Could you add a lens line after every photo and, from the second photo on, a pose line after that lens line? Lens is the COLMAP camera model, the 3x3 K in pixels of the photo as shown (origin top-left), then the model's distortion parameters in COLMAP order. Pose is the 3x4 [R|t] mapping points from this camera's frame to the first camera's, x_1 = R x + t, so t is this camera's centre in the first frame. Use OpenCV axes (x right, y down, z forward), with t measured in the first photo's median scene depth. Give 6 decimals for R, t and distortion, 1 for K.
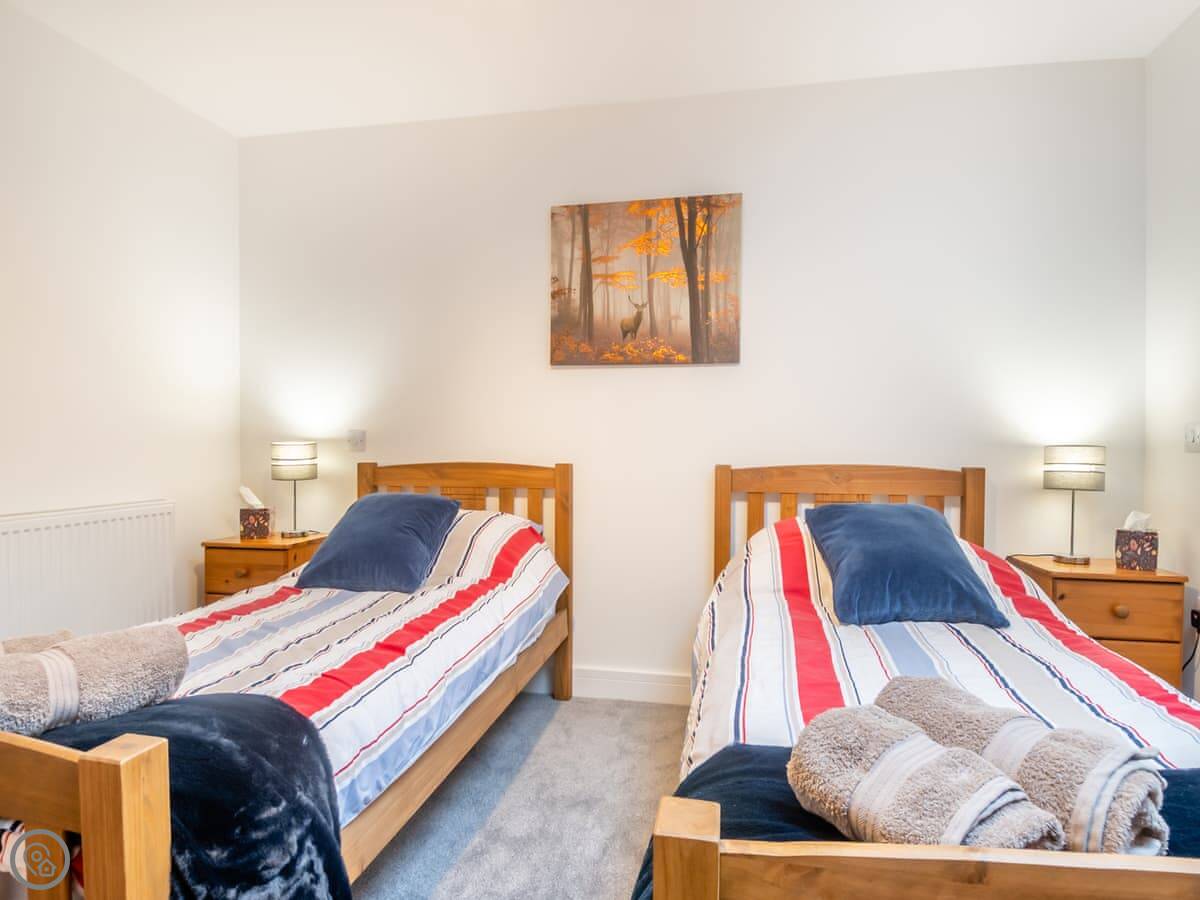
lens RADIAL K [[626.8, 0, 615.6], [0, 626.8, 444.3], [0, 0, 1]] dist [0.037770, -0.038550]
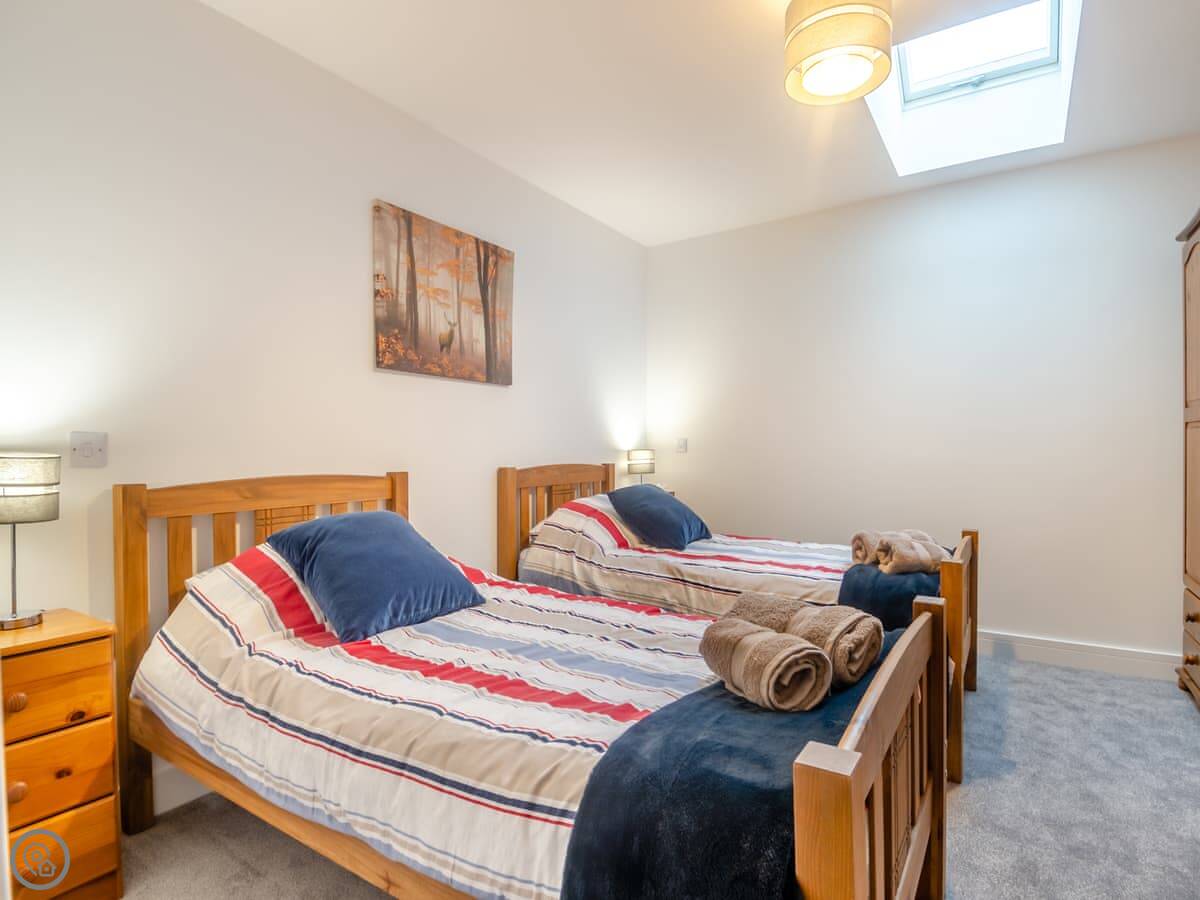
lens RADIAL K [[626.8, 0, 615.6], [0, 626.8, 444.3], [0, 0, 1]] dist [0.037770, -0.038550]
pose [[0.362249, 0.003464, 0.932075, -0.871249], [0.015150, 0.999839, -0.009604, 0.002450], [-0.931958, 0.017600, 0.362138, 0.343974]]
